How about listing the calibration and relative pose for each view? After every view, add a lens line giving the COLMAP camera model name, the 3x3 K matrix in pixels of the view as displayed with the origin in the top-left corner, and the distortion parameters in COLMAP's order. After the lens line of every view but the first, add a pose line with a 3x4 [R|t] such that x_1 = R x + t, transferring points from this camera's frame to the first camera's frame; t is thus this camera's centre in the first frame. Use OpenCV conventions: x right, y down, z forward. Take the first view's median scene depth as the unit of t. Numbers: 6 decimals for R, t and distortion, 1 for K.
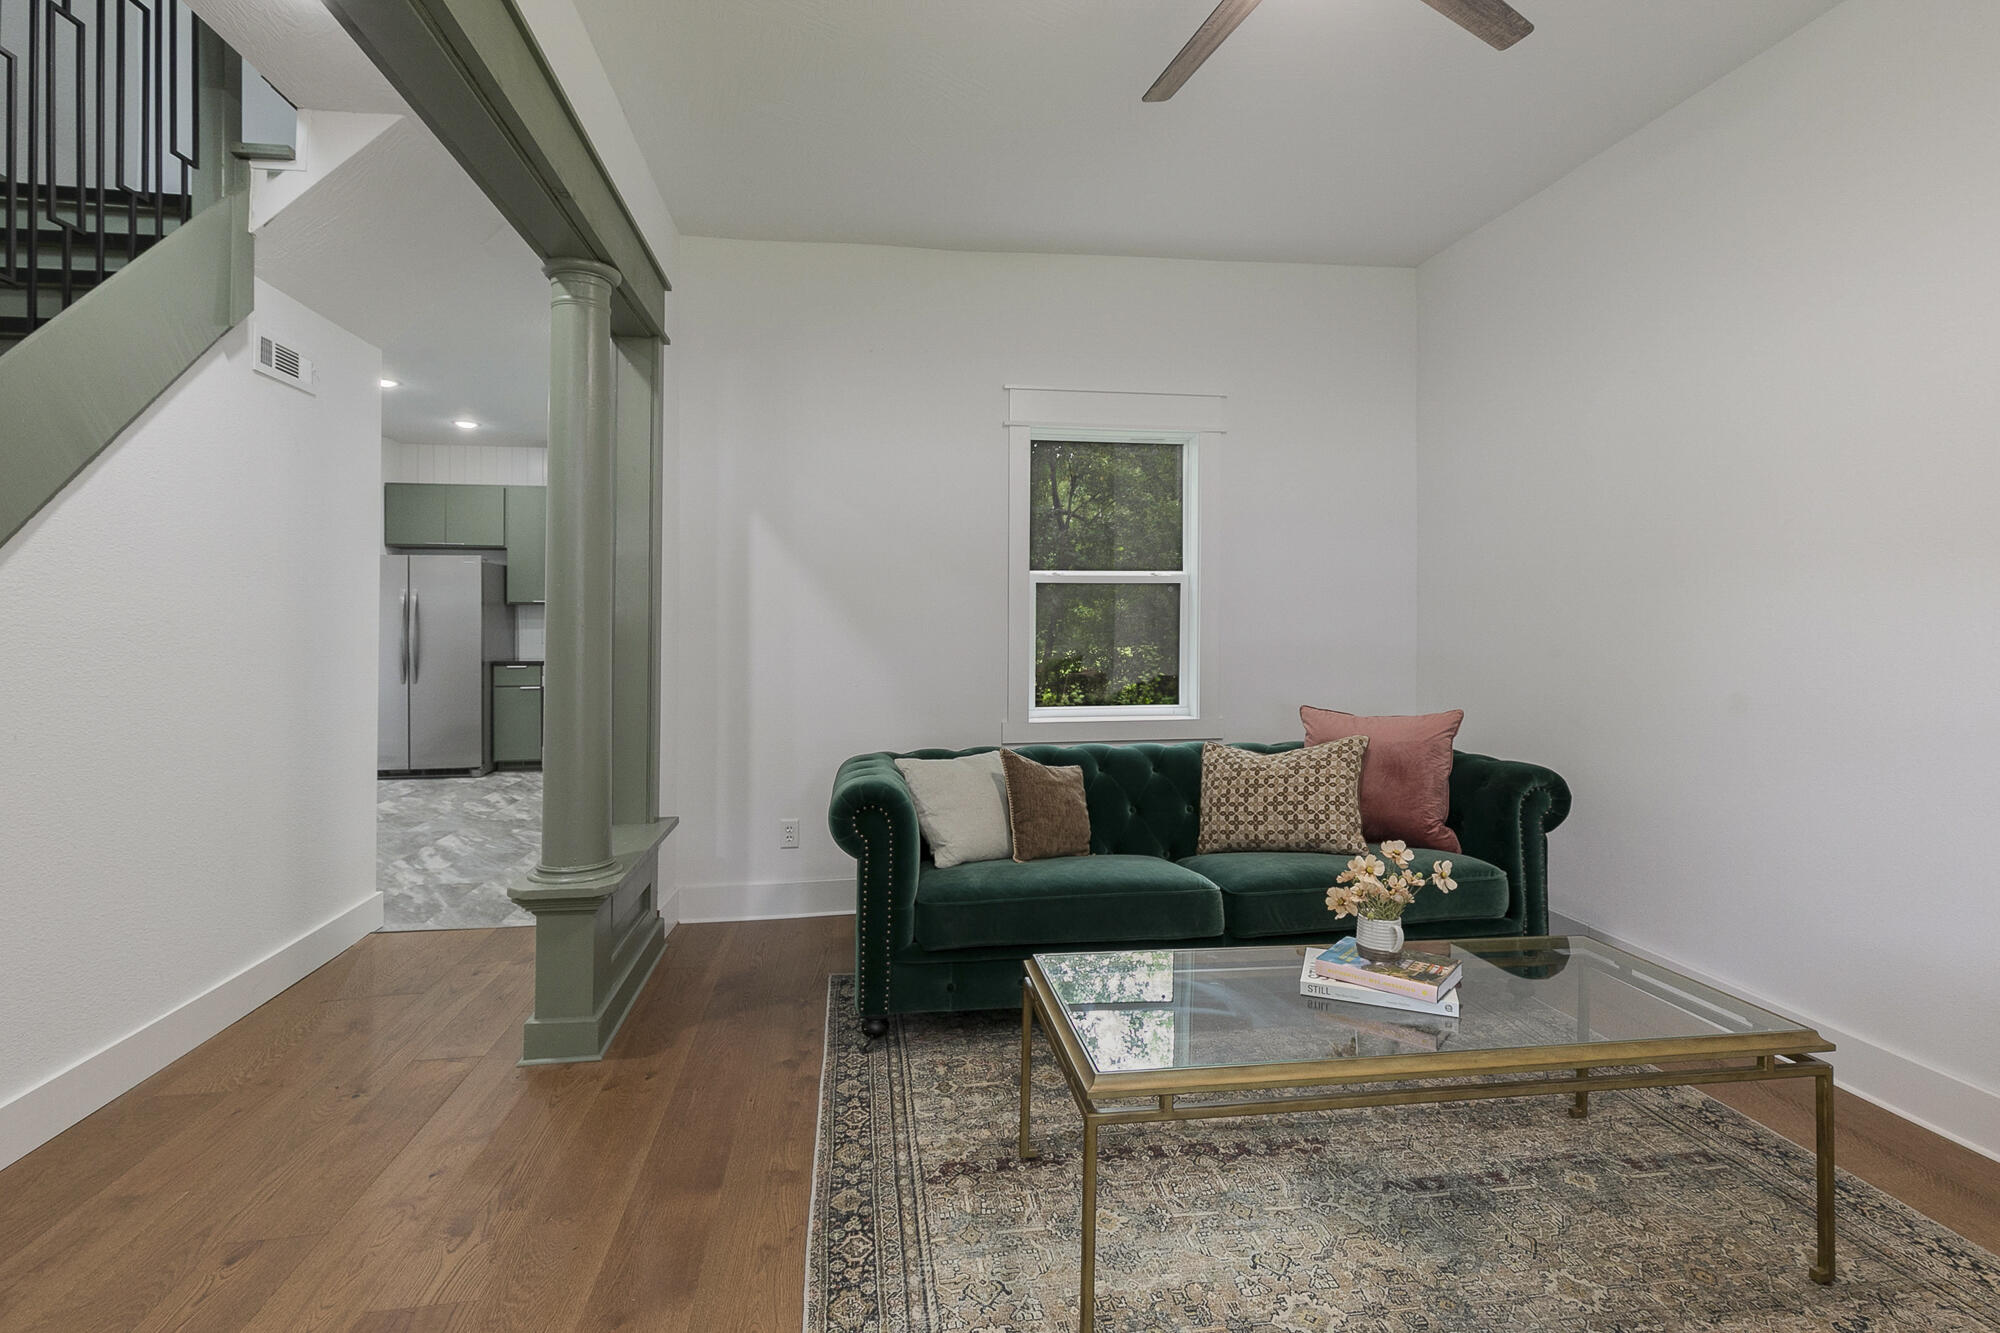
lens RADIAL K [[945.8, 0, 1000.3], [0, 945.8, 611.9], [0, 0, 1]] dist [-0.001749, -0.001132]
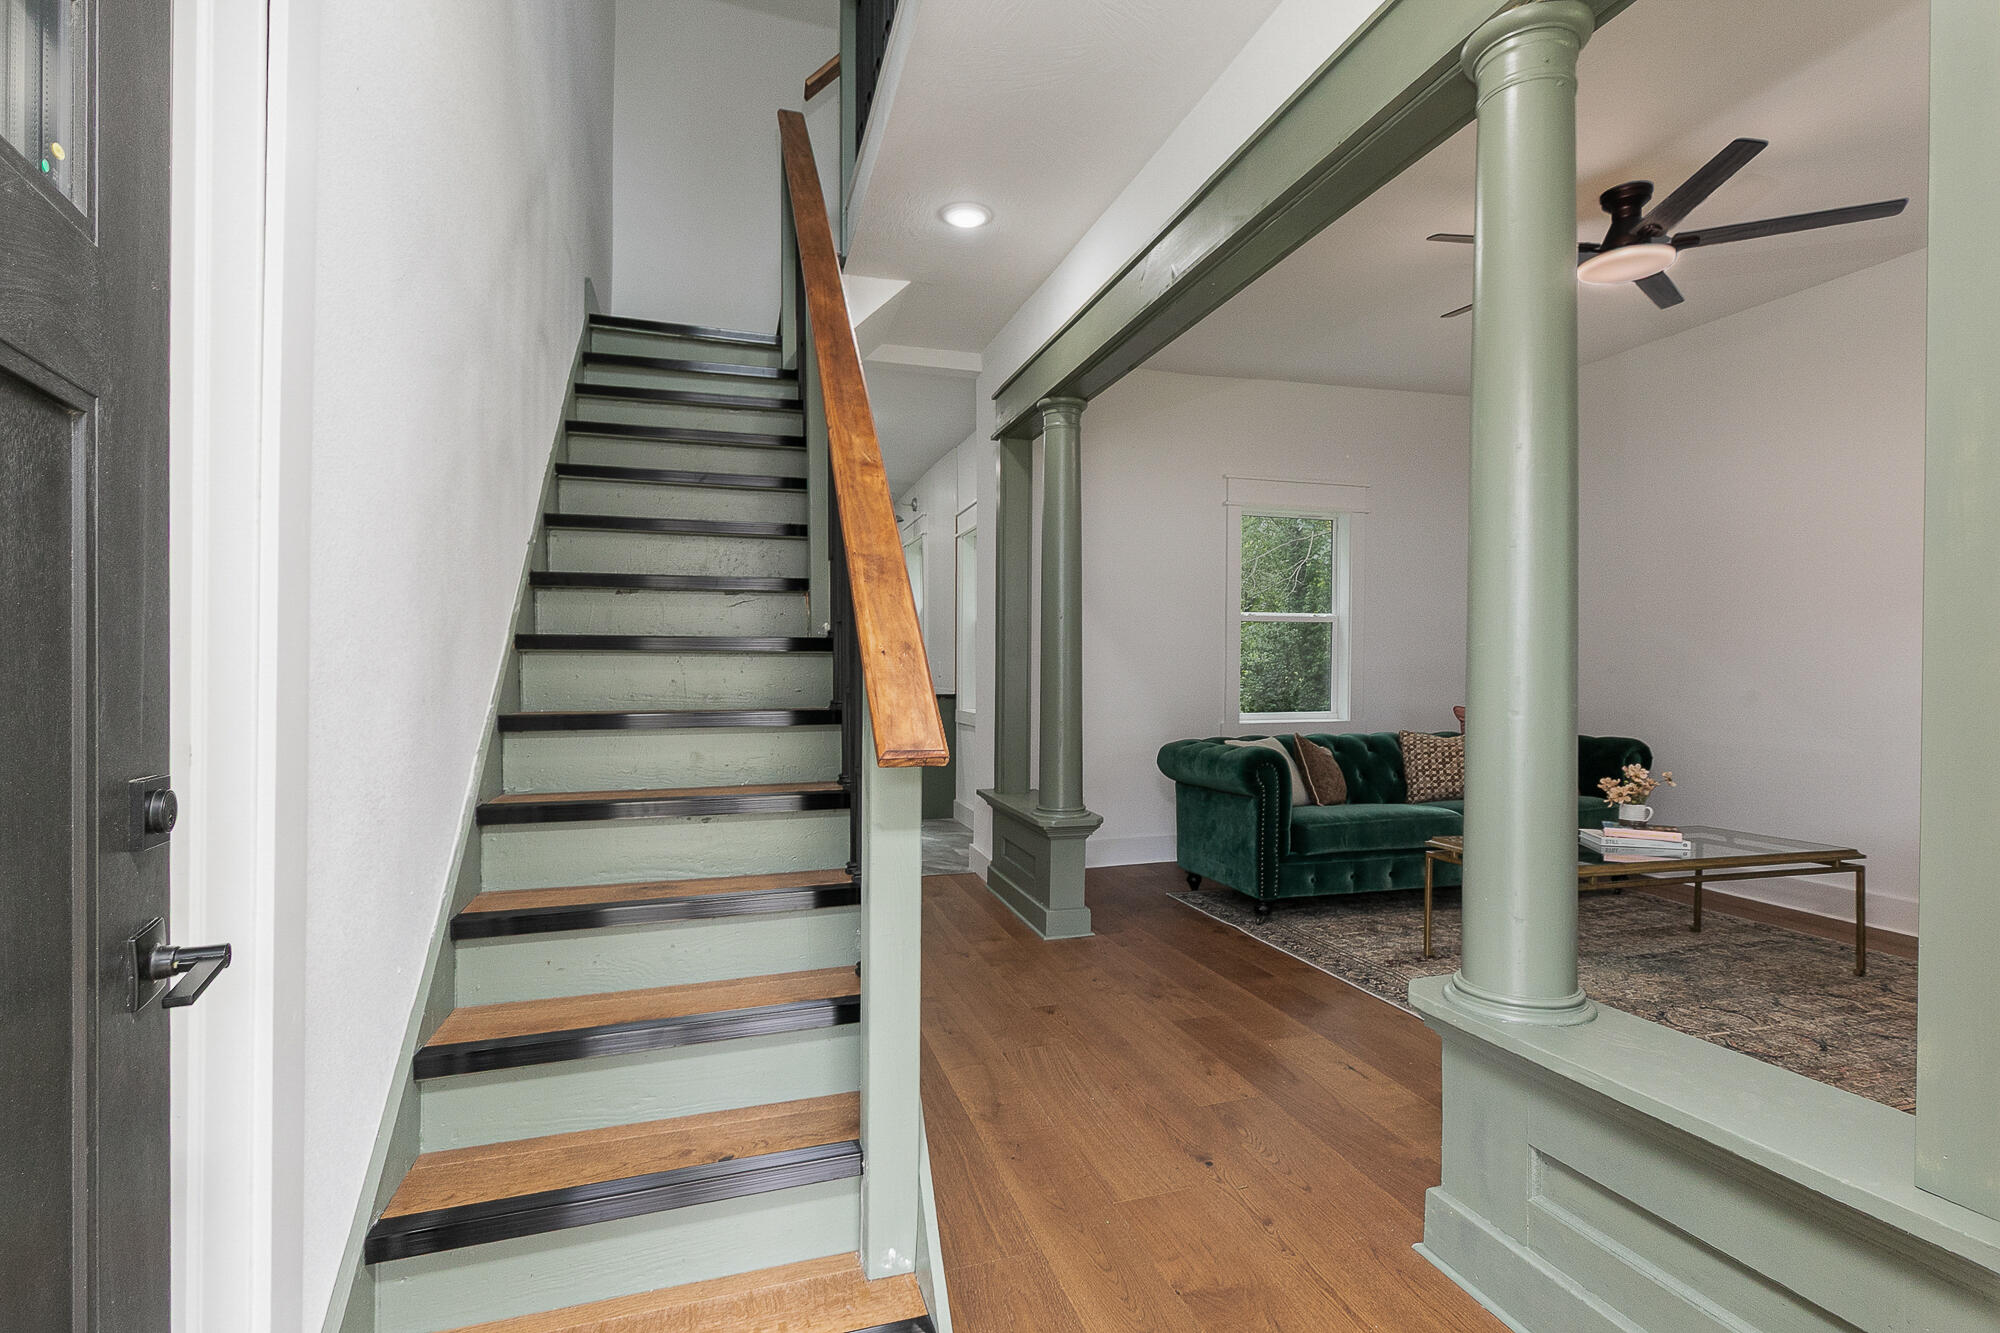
lens RADIAL K [[939.1, 0, 987.1], [0, 939.1, 671.1], [0, 0, 1]] dist [-0.005771, -0.000858]
pose [[0.990519, -0.000517, 0.137377, -0.716767], [-0.001587, 0.999883, 0.015205, 0.029210], [-0.137369, -0.015279, 0.990402, -0.400853]]
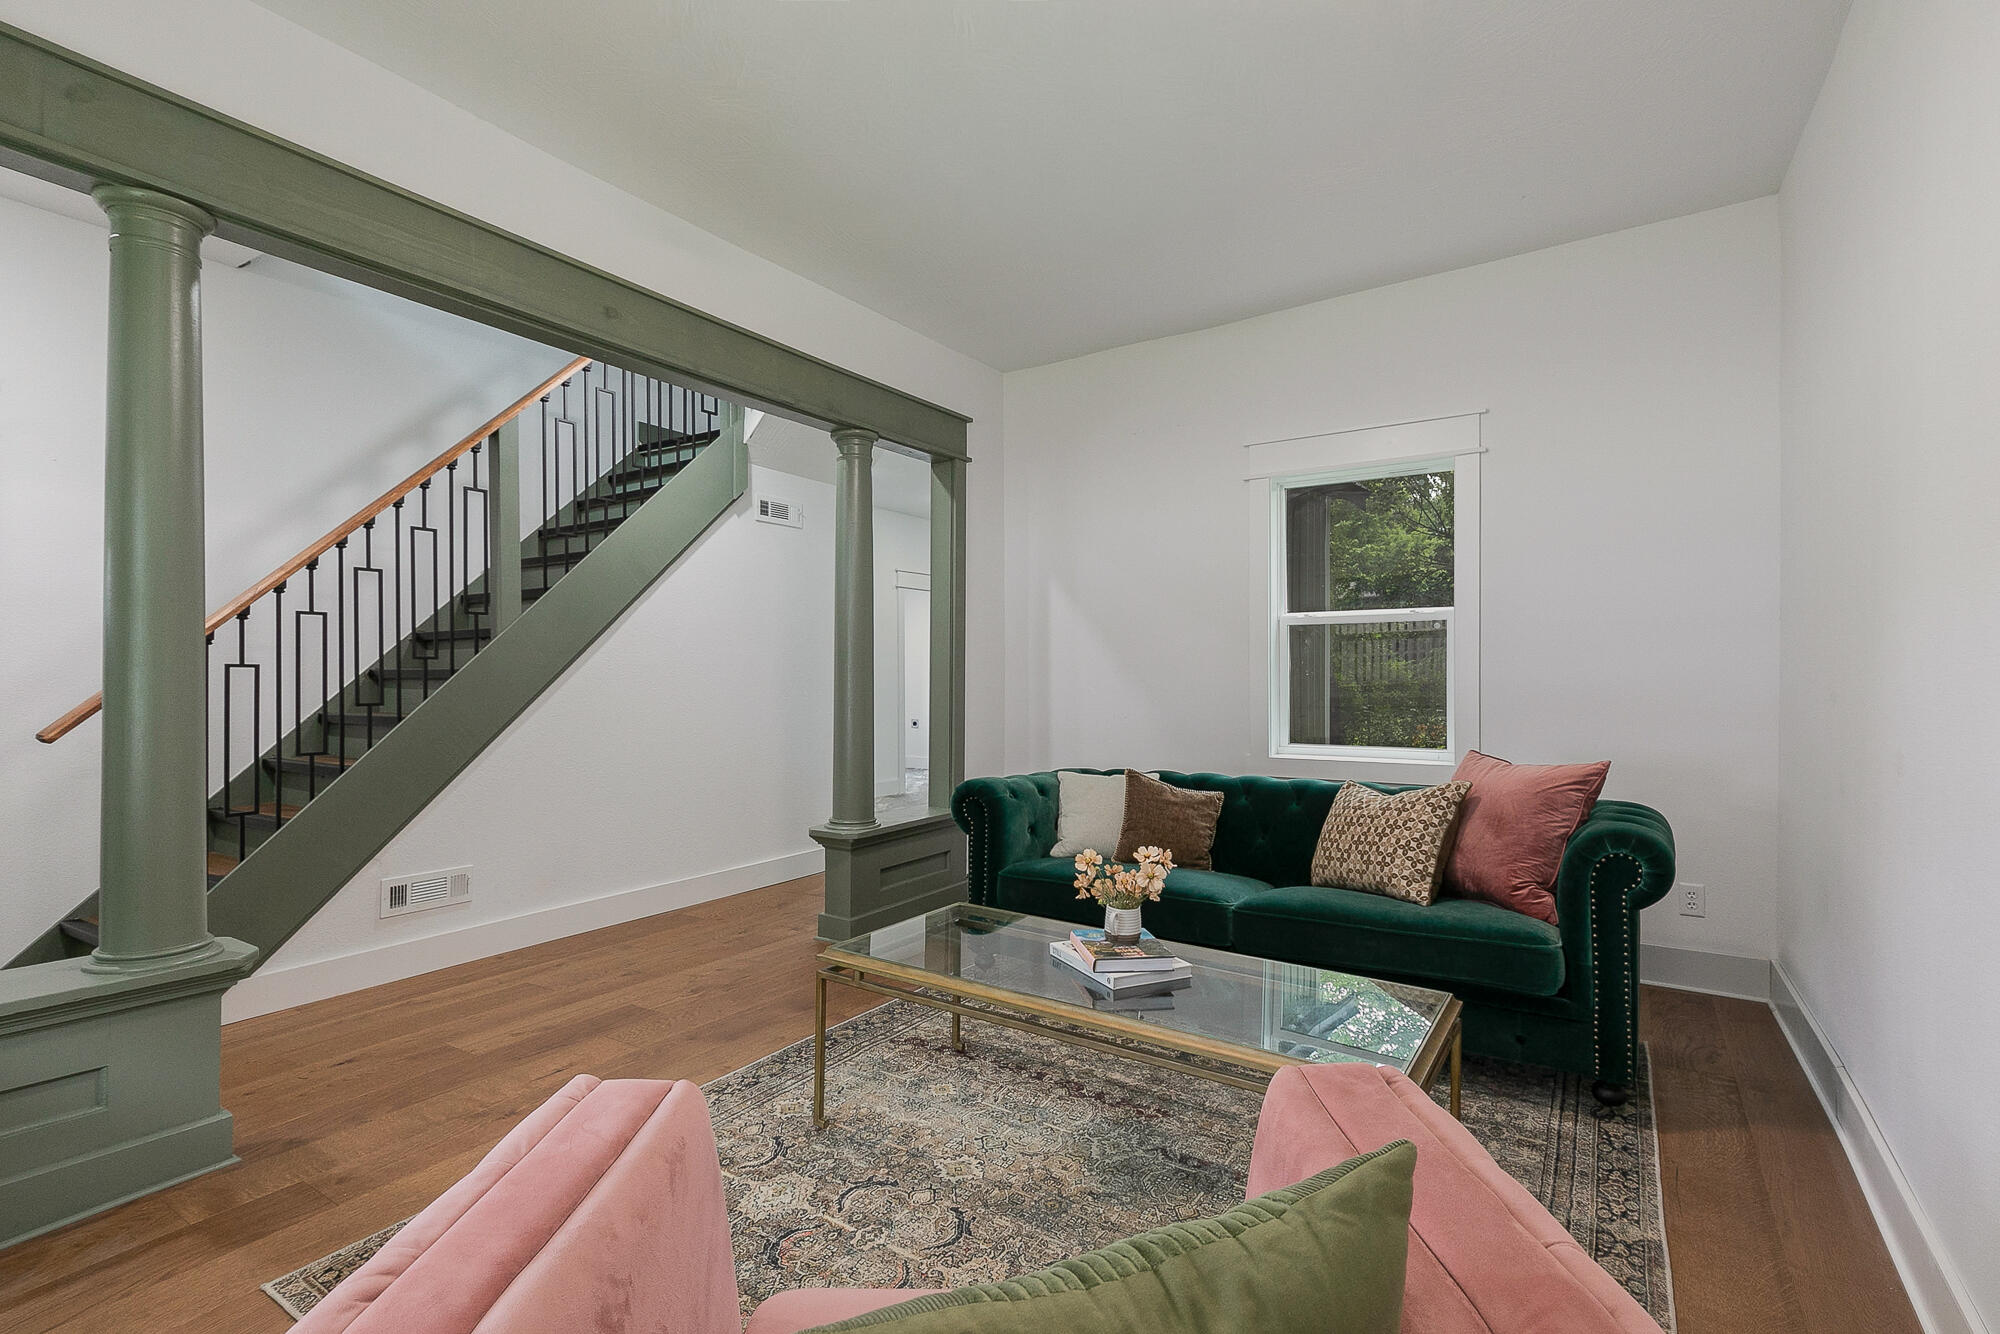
lens RADIAL K [[945.8, 0, 1008.6], [0, 945.8, 666.8], [0, 0, 1]] dist [-0.001749, -0.001132]
pose [[0.739995, -0.007092, -0.672575, 0.729355], [0.010163, 0.999948, 0.000638, 0.016436], [0.672535, -0.007307, 0.740029, 0.029199]]
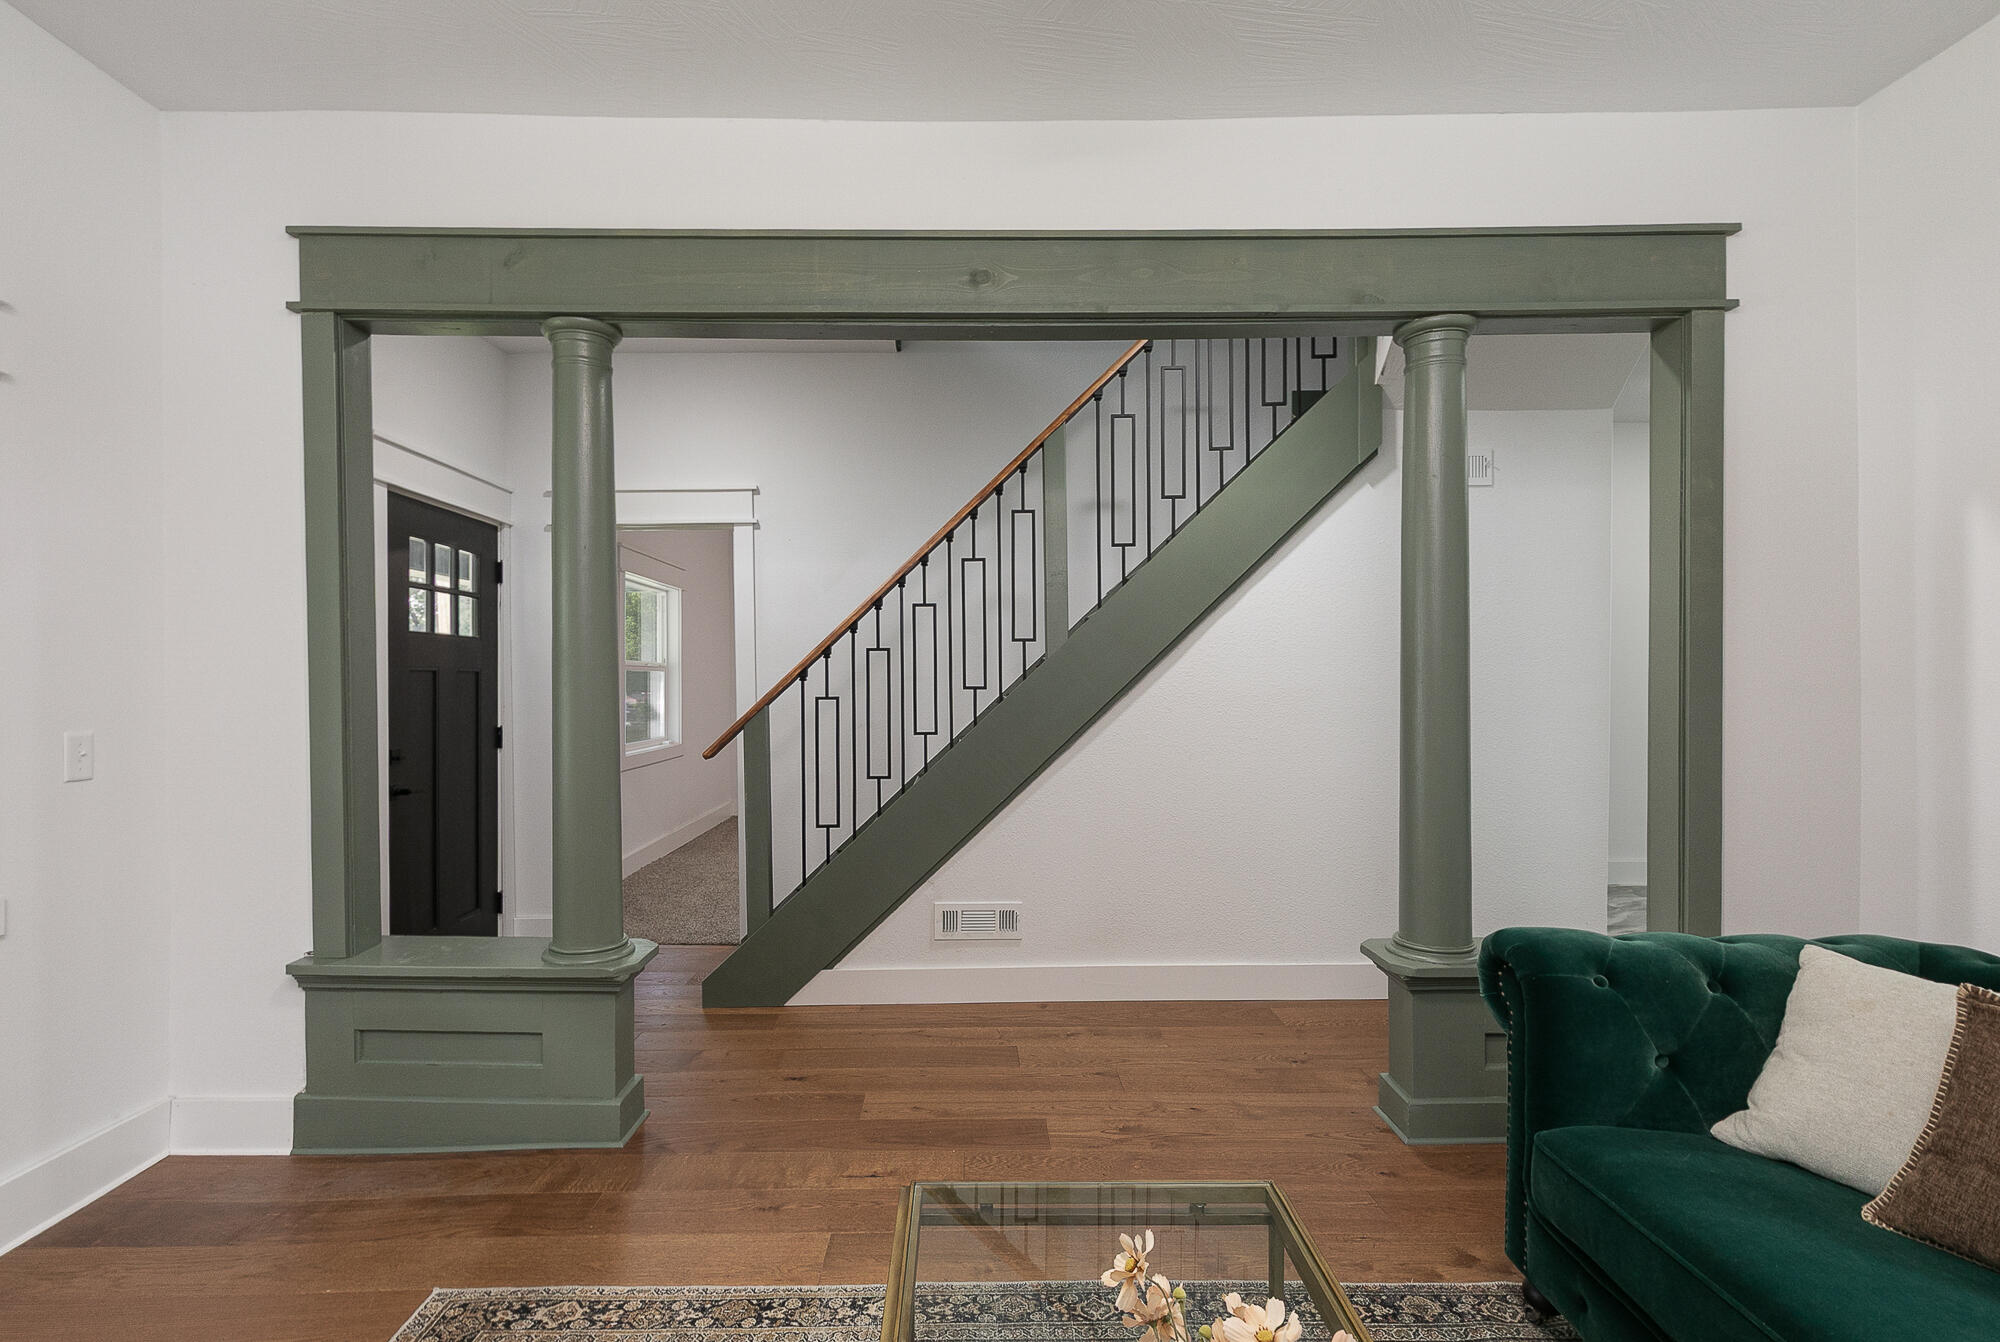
lens RADIAL K [[939.1, 0, 942.8], [0, 939.1, 678.6], [0, 0, 1]] dist [-0.005771, -0.000858]
pose [[-0.170237, -0.008021, -0.985370, 0.545513], [0.021171, 0.999706, -0.011796, -0.001804], [0.985176, -0.022869, -0.170018, 0.634308]]
